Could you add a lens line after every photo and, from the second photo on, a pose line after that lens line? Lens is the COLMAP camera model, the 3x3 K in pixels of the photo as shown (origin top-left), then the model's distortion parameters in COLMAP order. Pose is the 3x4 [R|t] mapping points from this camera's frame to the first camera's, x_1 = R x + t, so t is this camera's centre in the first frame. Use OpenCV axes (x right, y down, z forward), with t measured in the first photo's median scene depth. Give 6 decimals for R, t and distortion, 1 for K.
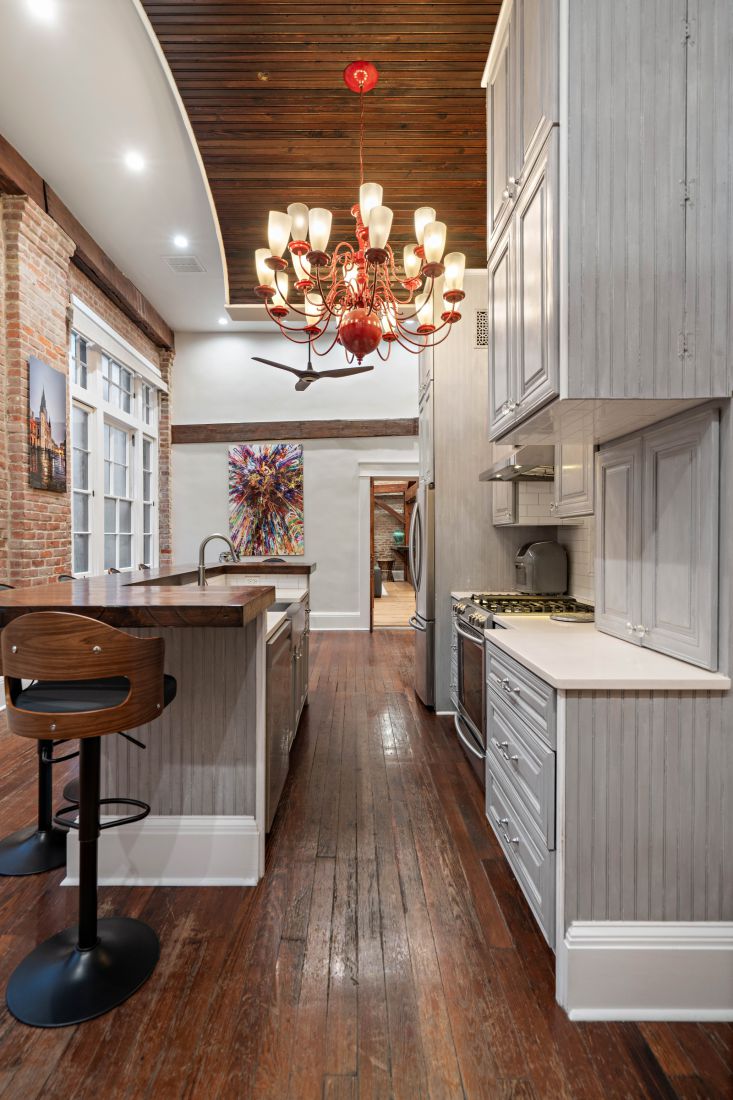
lens RADIAL K [[526.7, 0, 365.1], [0, 526.7, 545.1], [0, 0, 1]] dist [0.004266, 0.002238]
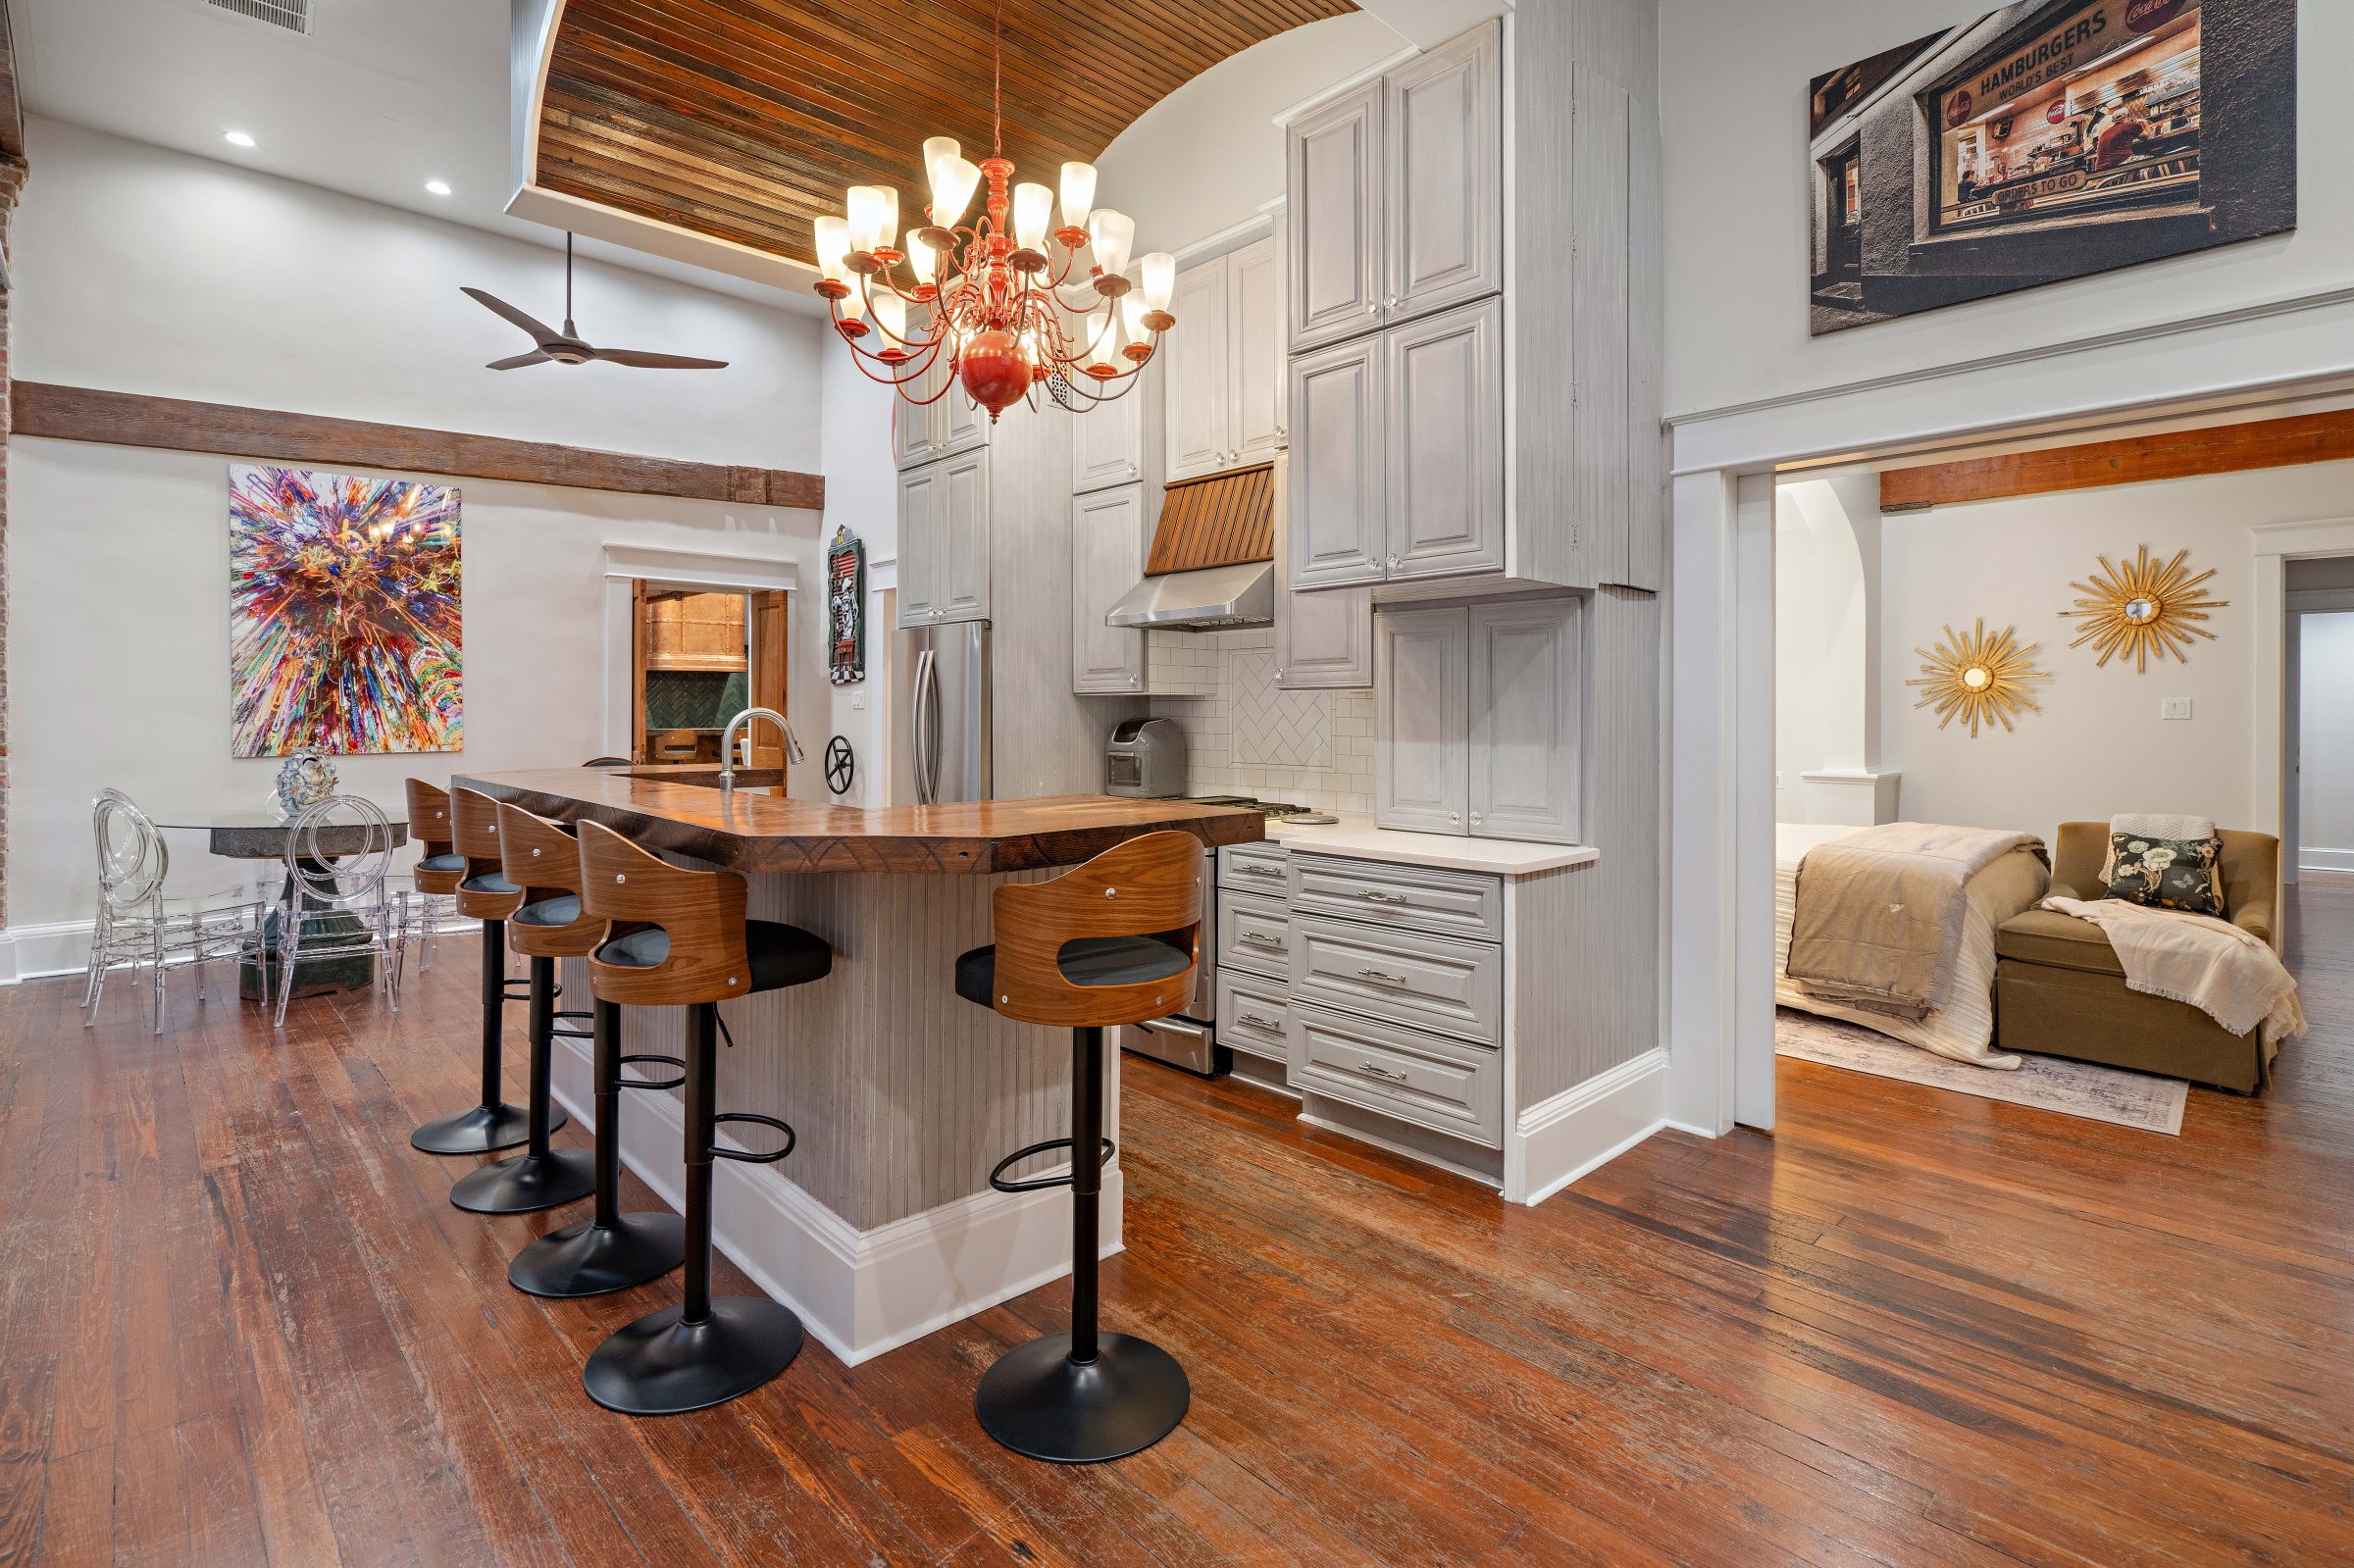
lens RADIAL K [[1126.9, 0, 1102.1], [0, 1126.9, 703.0], [0, 0, 1]] dist [0.004266, 0.002238]
pose [[0.746654, 0.003159, 0.665206, -0.334516], [0.006849, 0.999899, -0.012435, -0.004990], [-0.665178, 0.013841, 0.746557, -0.011047]]
